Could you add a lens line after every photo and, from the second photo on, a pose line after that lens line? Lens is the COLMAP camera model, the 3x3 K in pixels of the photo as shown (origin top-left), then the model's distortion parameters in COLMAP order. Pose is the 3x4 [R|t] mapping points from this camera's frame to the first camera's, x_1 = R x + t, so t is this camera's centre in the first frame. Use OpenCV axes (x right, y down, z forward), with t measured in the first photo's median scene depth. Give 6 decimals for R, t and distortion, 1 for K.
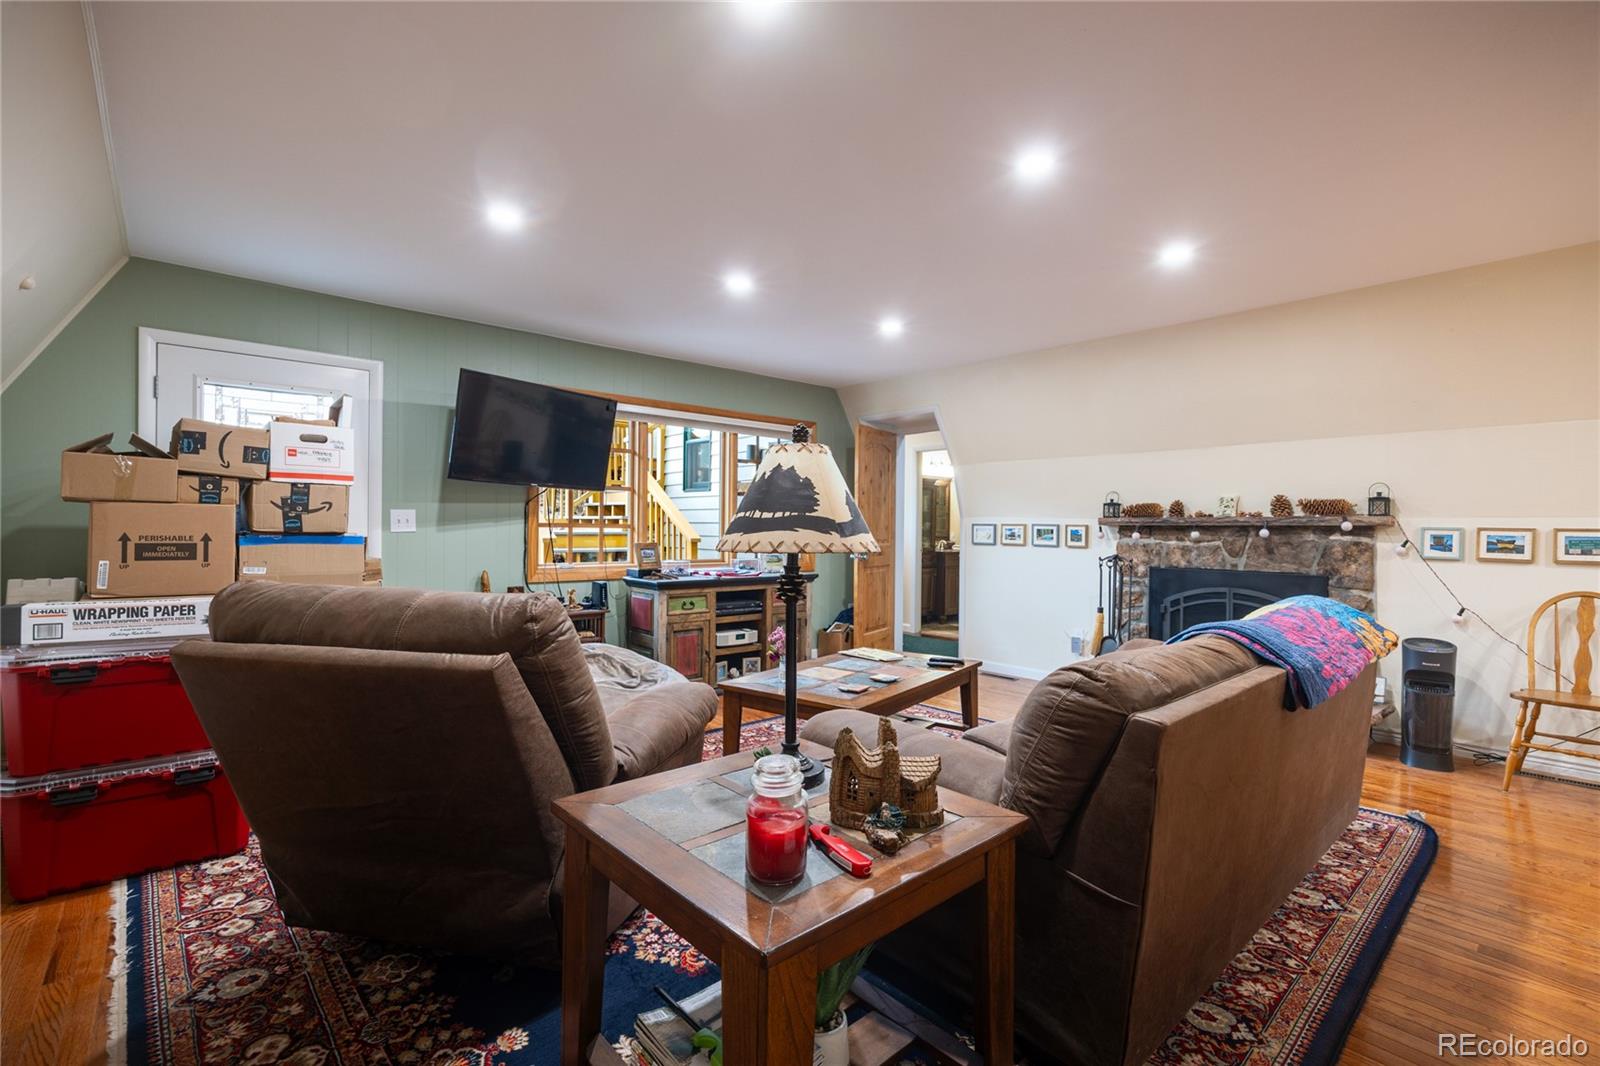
lens RADIAL K [[718.7, 0, 801.6], [0, 718.7, 528.1], [0, 0, 1]] dist [-0.010270, 0.000335]
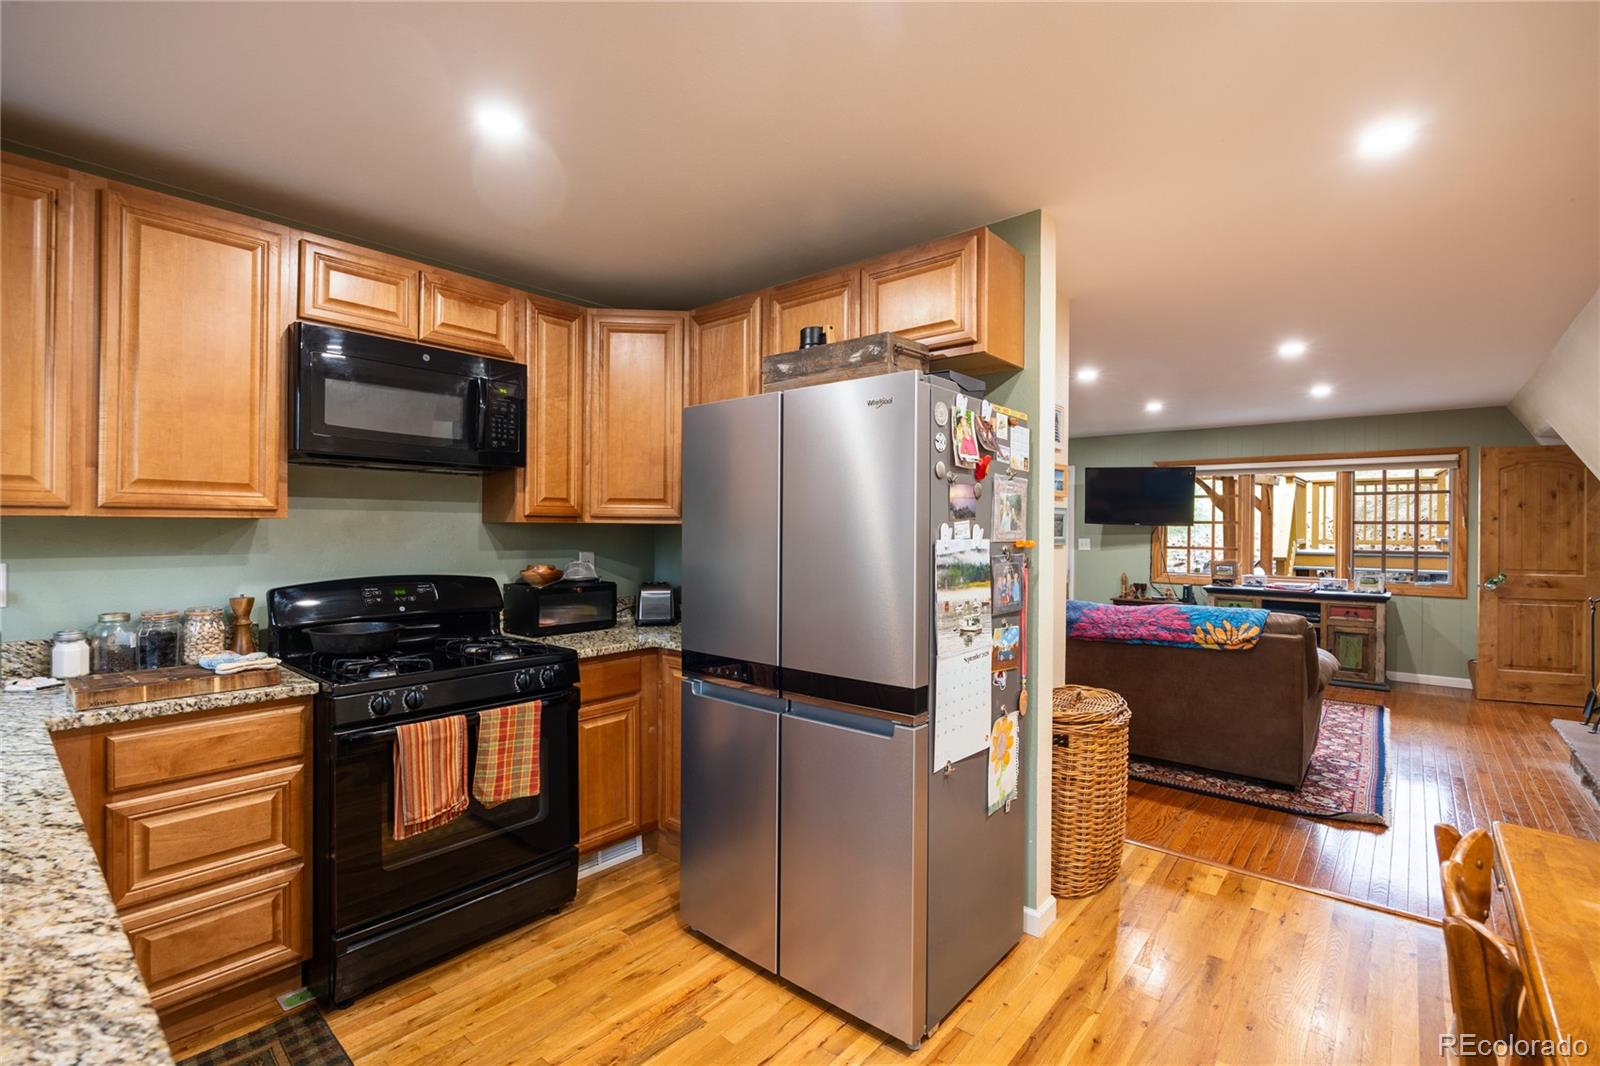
lens RADIAL K [[718.7, 0, 802.4], [0, 718.7, 531.9], [0, 0, 1]] dist [-0.010270, 0.000335]
pose [[0.143291, -0.005416, -0.989666, 1.357622], [-0.009656, 0.999930, -0.006870, -0.025012], [0.989633, 0.010541, 0.143229, -0.050946]]
